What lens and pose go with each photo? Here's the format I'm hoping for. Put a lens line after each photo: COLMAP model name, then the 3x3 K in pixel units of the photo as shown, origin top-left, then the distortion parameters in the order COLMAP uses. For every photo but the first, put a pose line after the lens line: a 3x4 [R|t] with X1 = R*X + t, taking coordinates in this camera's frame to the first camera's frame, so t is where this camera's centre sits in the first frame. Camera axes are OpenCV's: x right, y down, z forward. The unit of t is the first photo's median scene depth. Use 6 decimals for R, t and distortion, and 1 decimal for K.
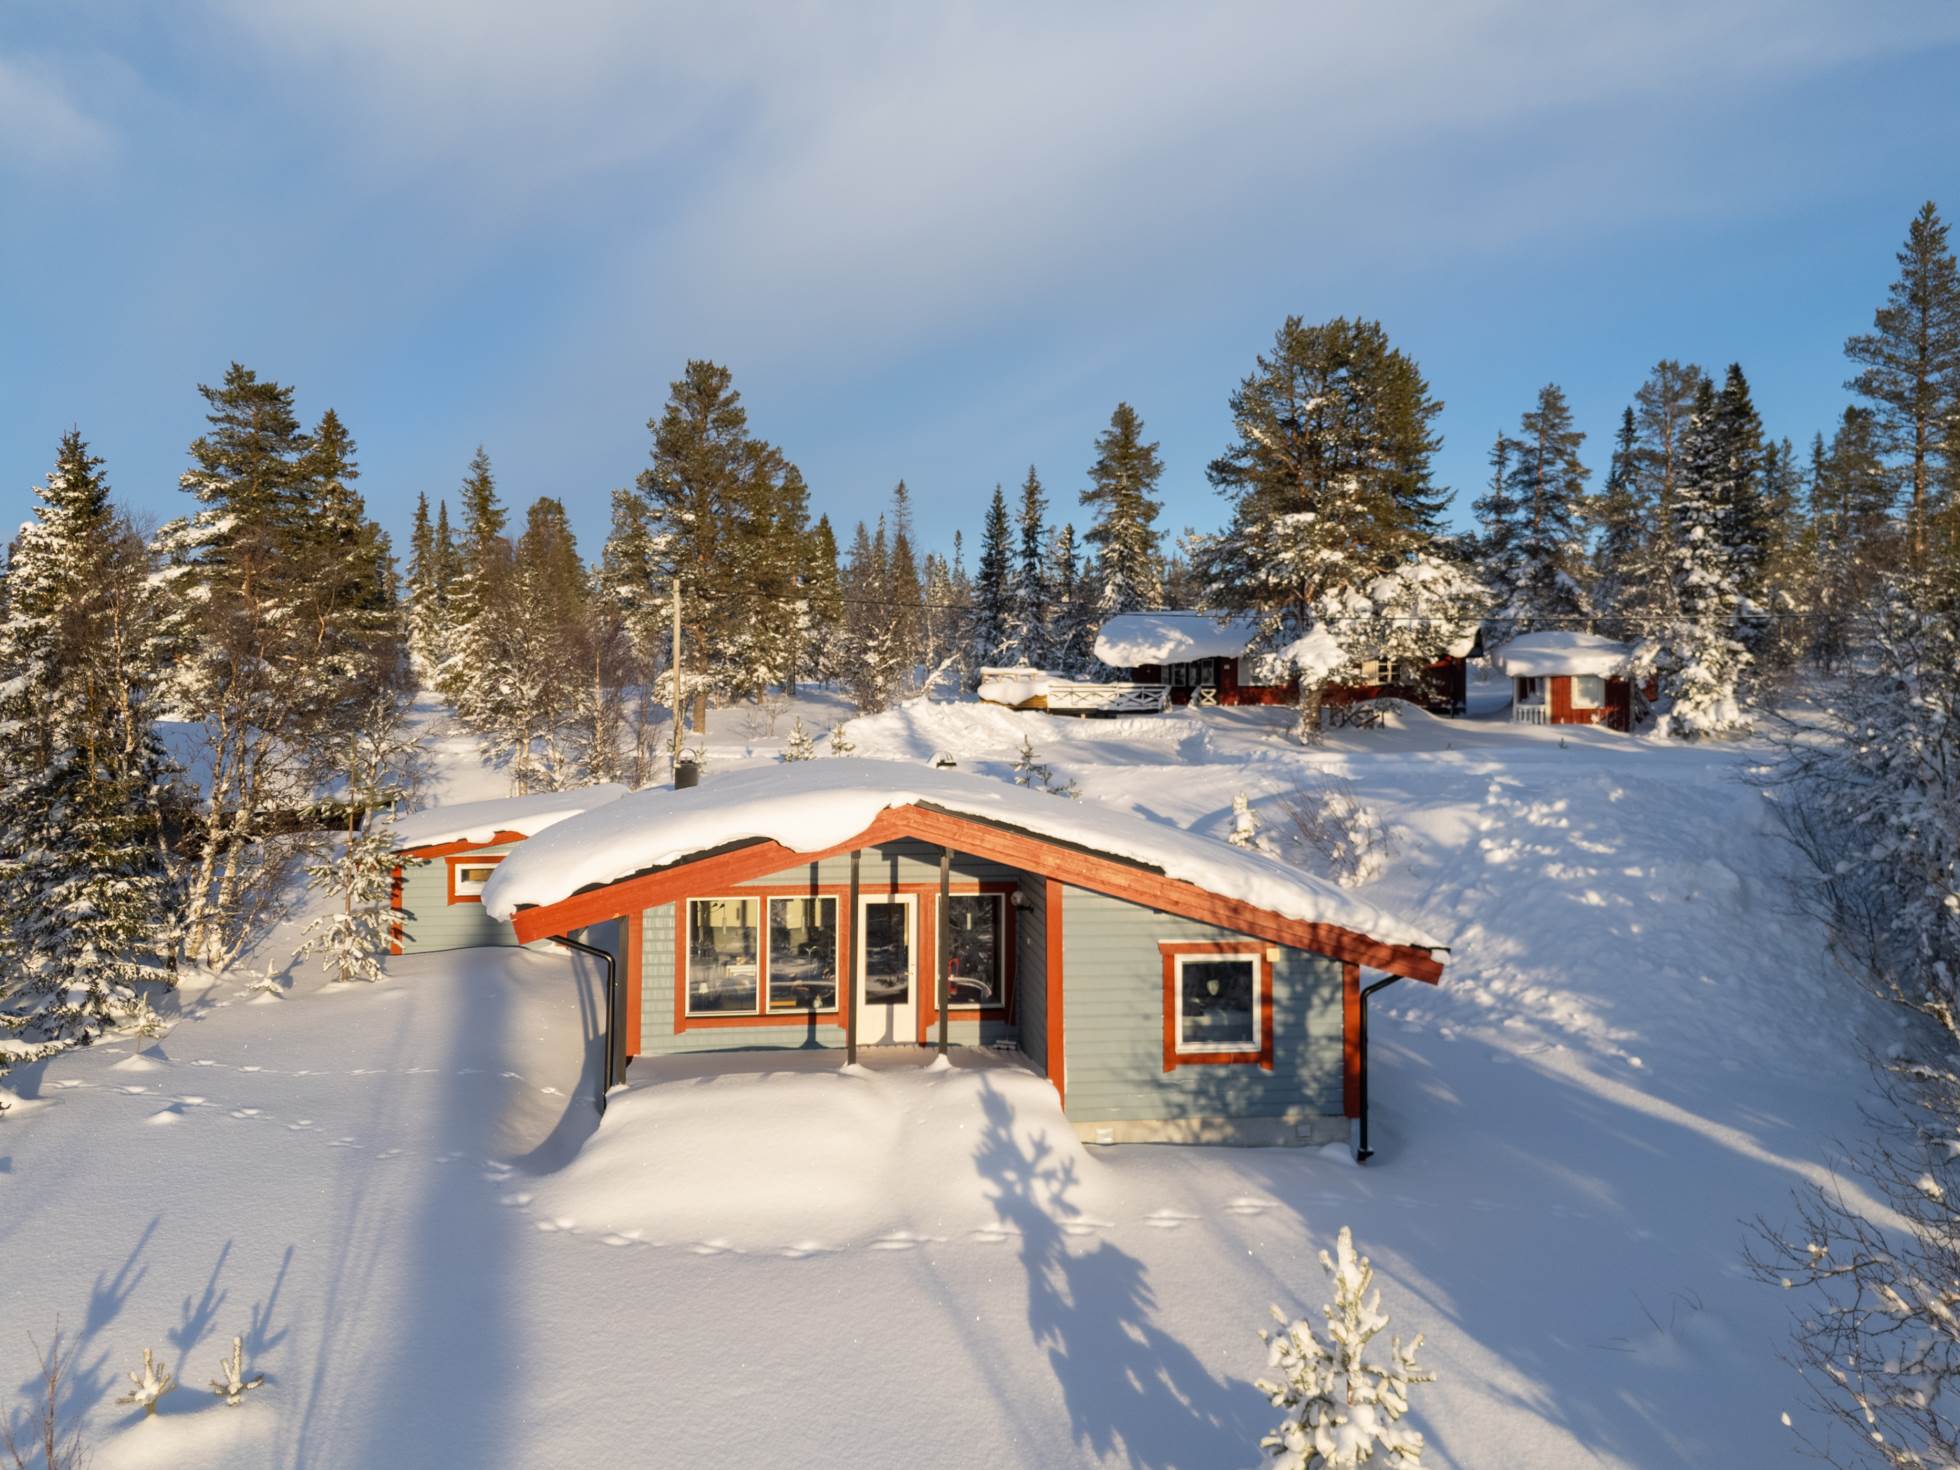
lens RADIAL K [[1435.0, 0, 980.0], [0, 1435.0, 735.0], [0, 0, 1]] dist [0.088771, -0.097096]
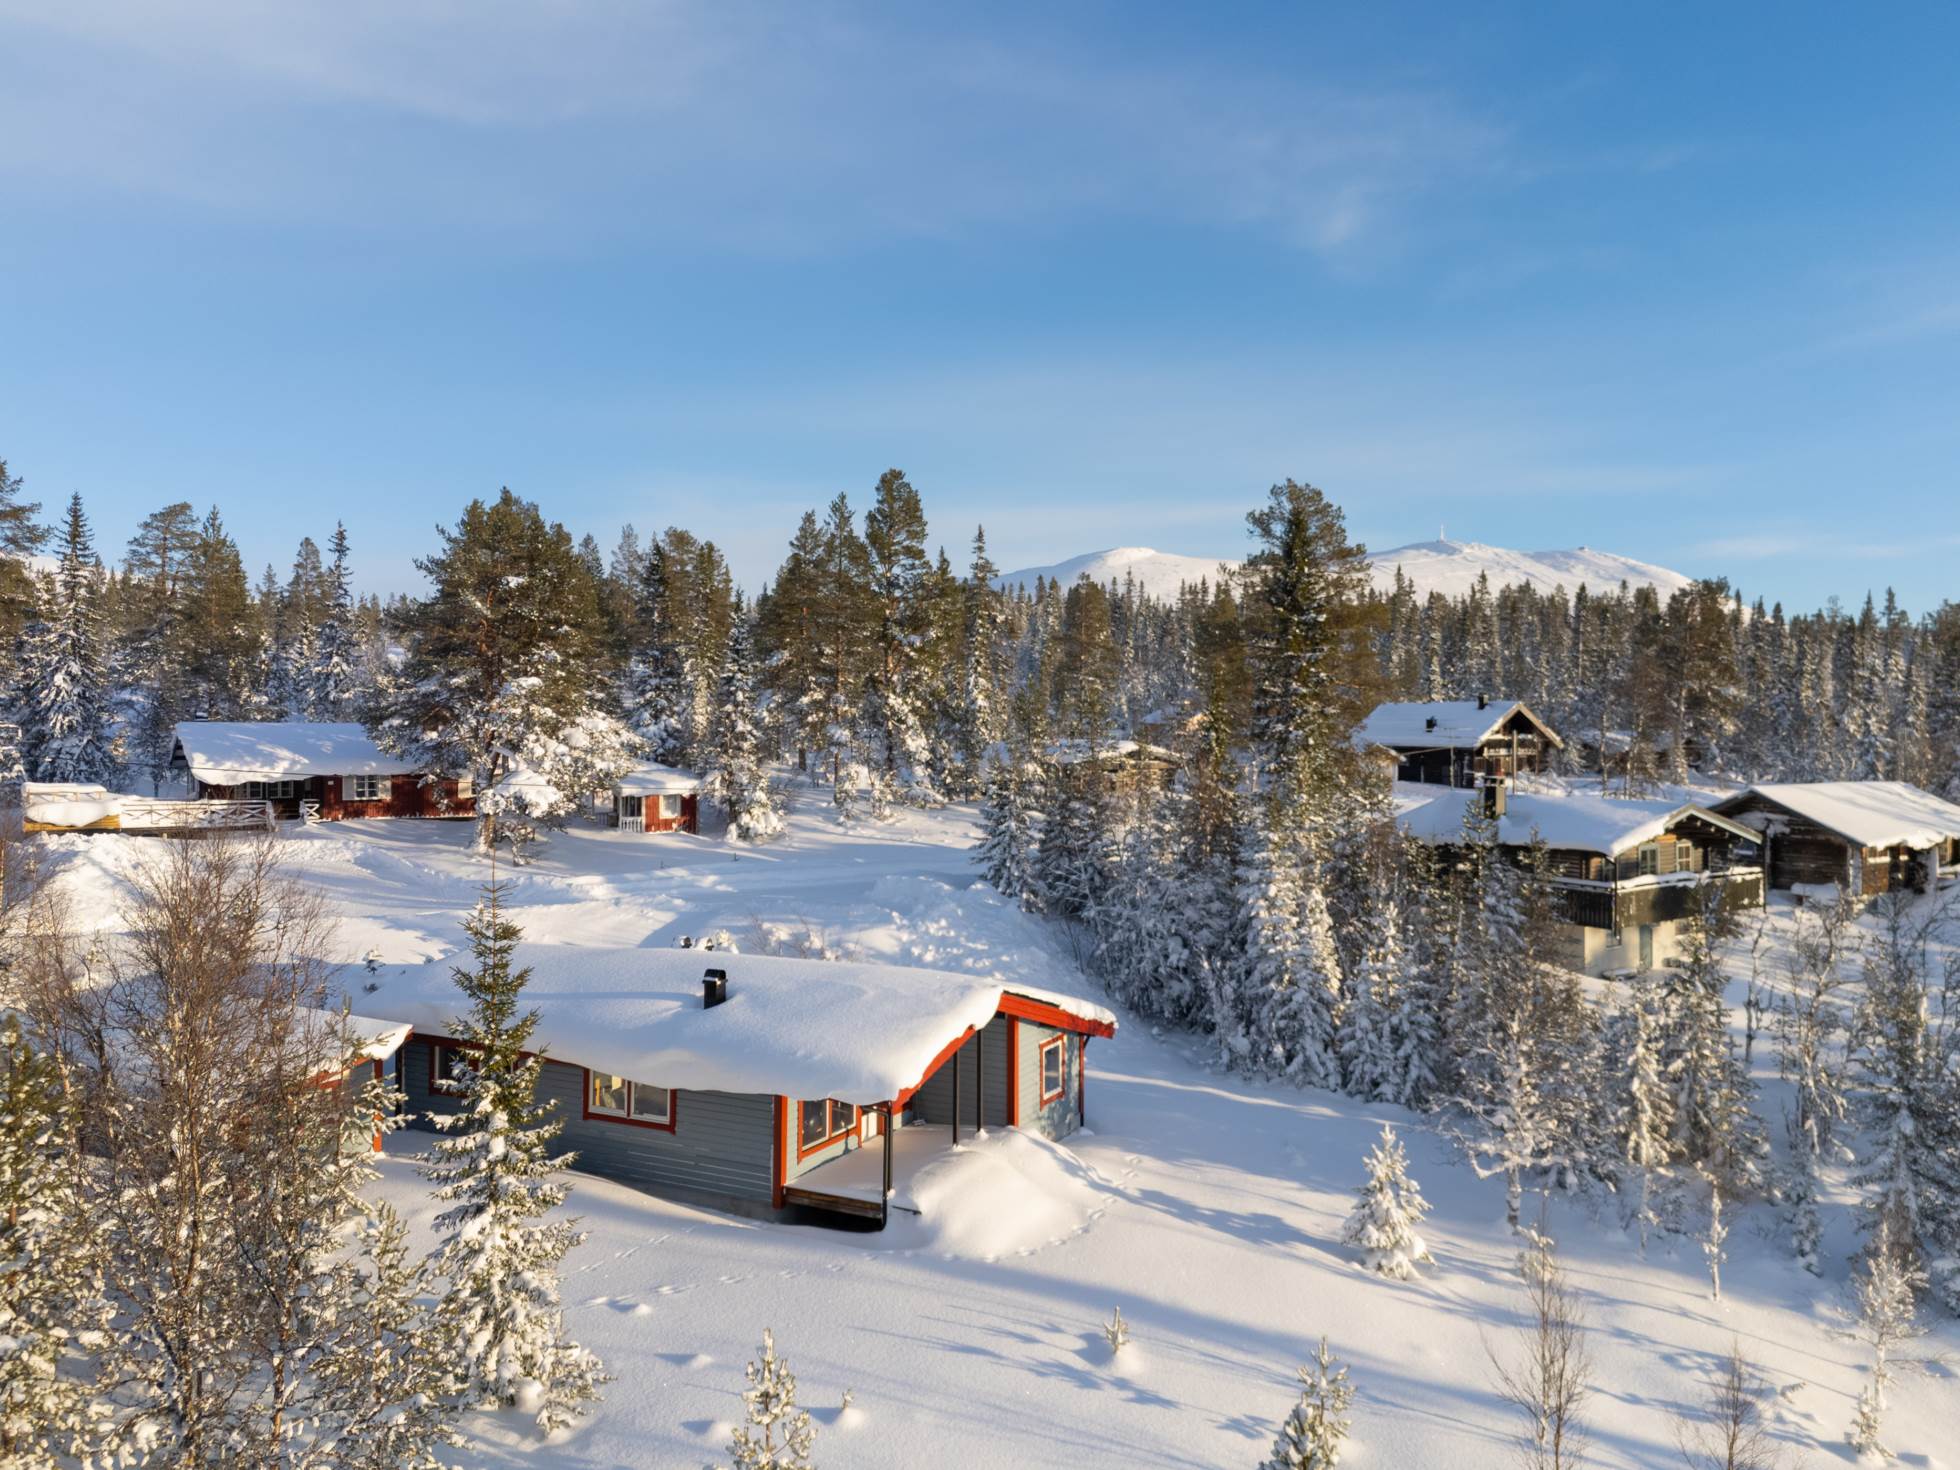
lens RADIAL K [[1438.4, 0, 983.1], [0, 1438.4, 735.0], [0, 0, 1]] dist [0.086361, -0.089411]
pose [[0.563950, -0.006681, 0.825782, -0.560959], [0.008674, 0.999960, 0.002166, -0.101356], [-0.825764, 0.005941, 0.563985, -0.008634]]
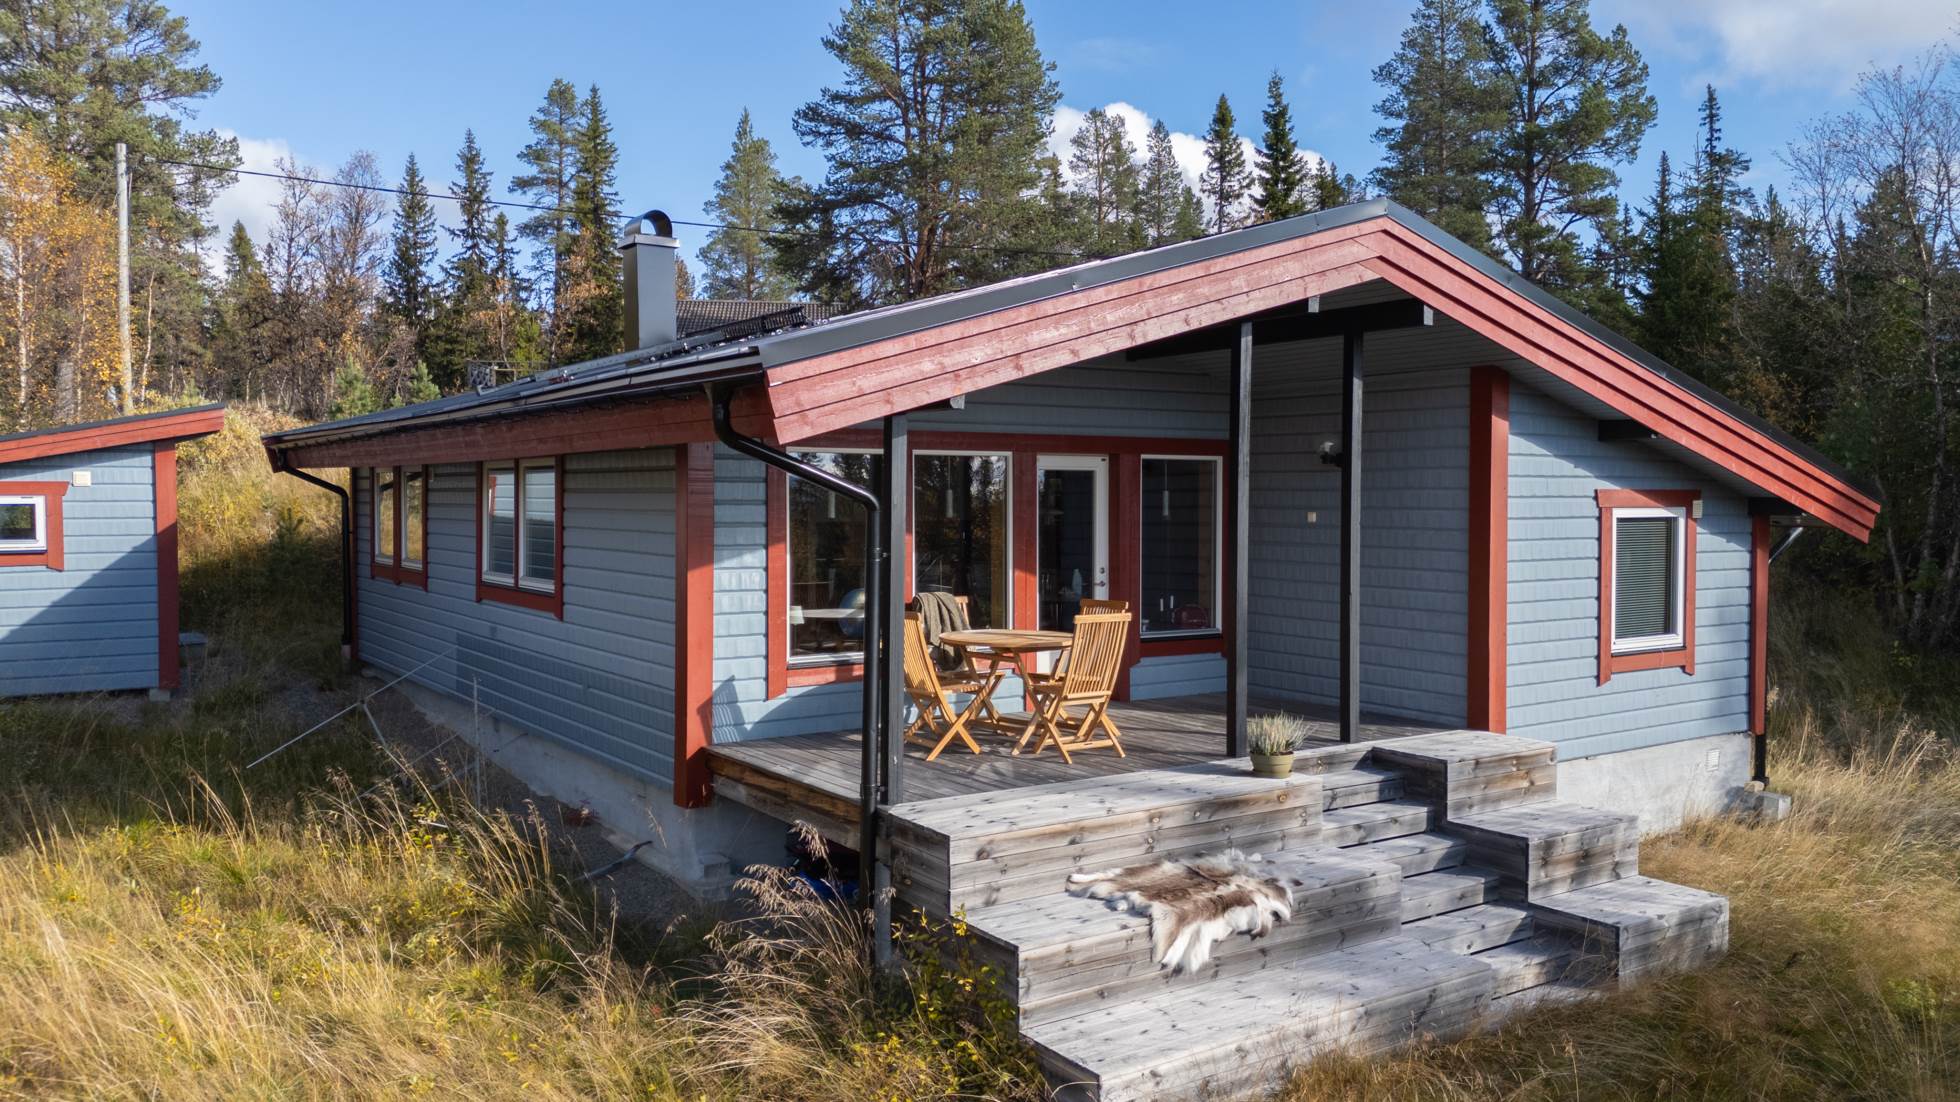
lens RADIAL K [[1432.5, 0, 985.3], [0, 1432.5, 545.4], [0, 0, 1]] dist [0.083845, -0.084404]
pose [[0.885194, -0.017687, 0.464886, -0.160121], [0.007099, 0.999674, 0.024516, 0.056802], [-0.465168, -0.018401, 0.885031, 0.203805]]
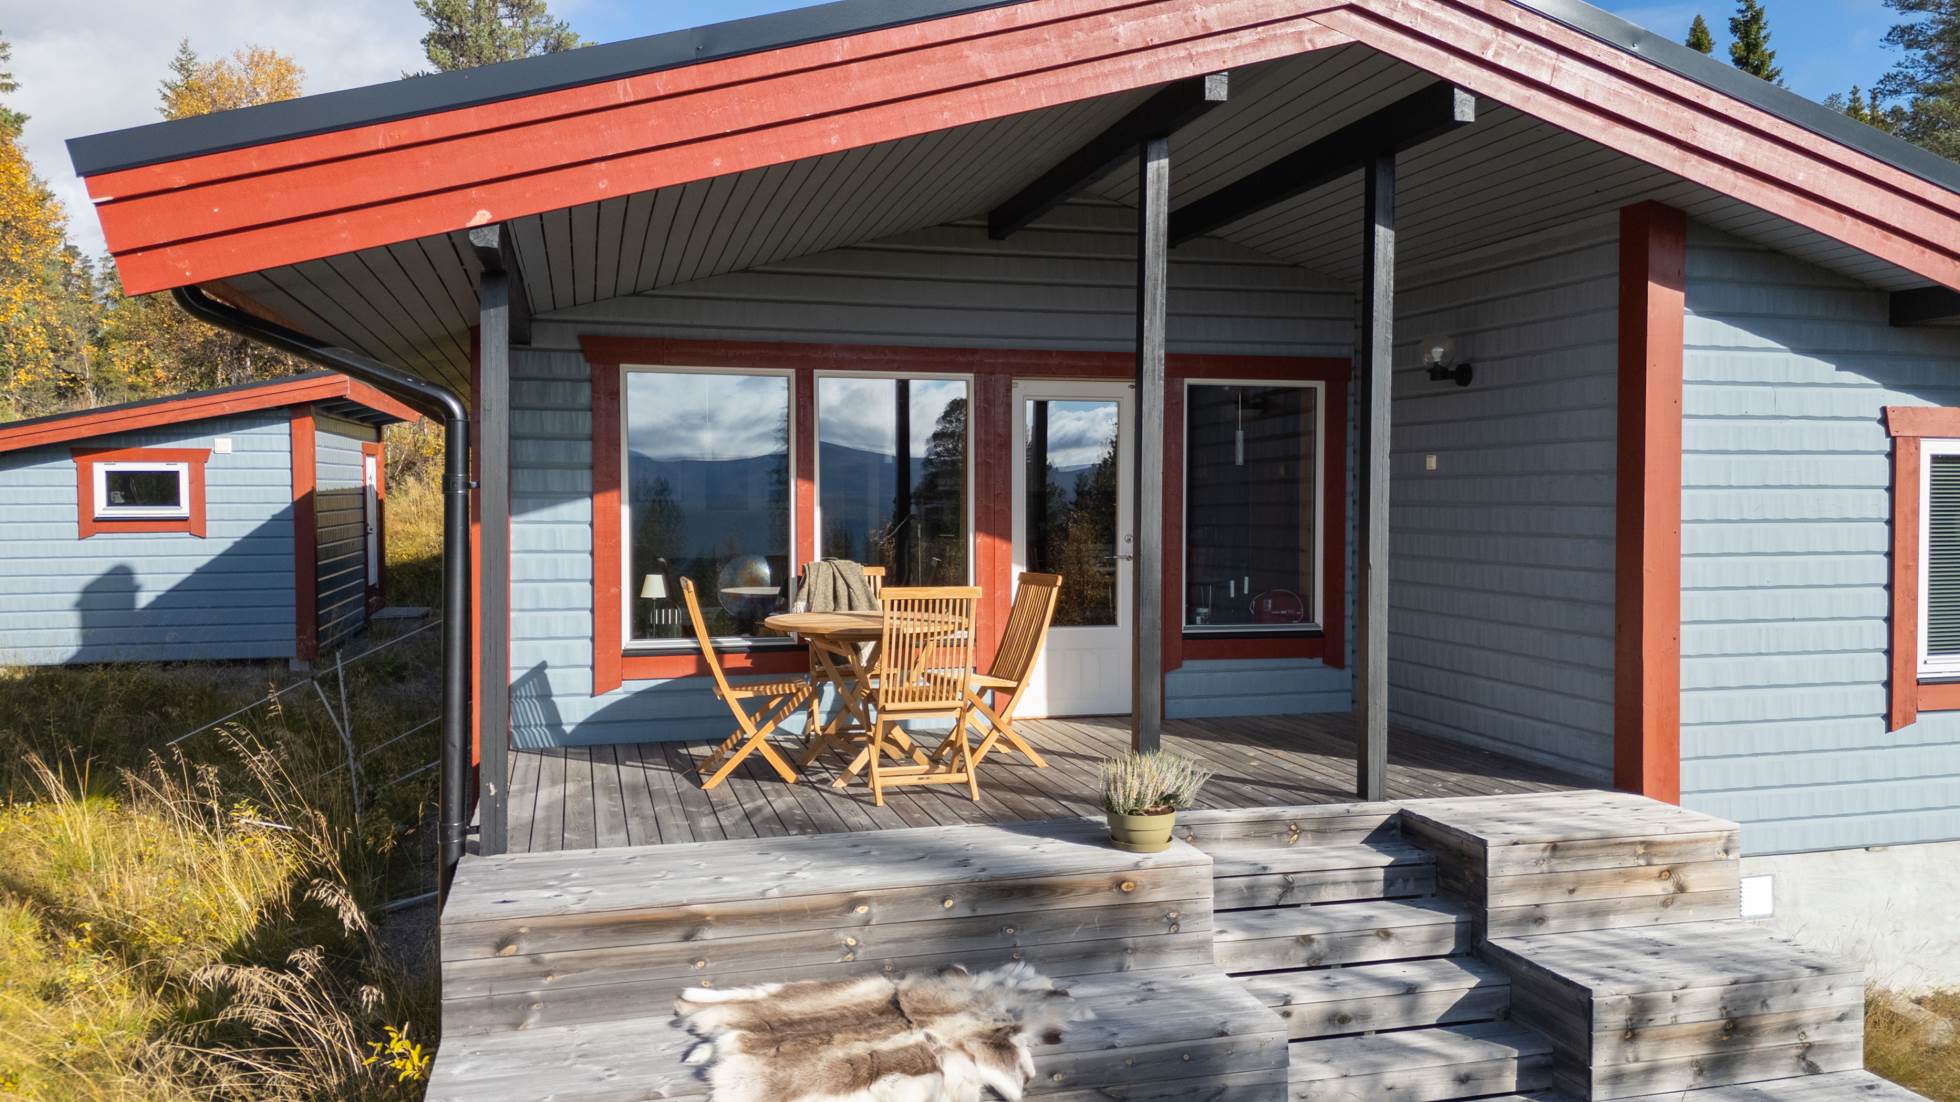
lens RADIAL K [[1432.5, 0, 985.3], [0, 1432.5, 545.4], [0, 0, 1]] dist [0.083845, -0.084404]
pose [[0.988096, -0.007759, 0.153645, -0.067954], [0.004599, 0.999771, 0.020912, 0.064762], [-0.153772, -0.019957, 0.987905, 0.239316]]
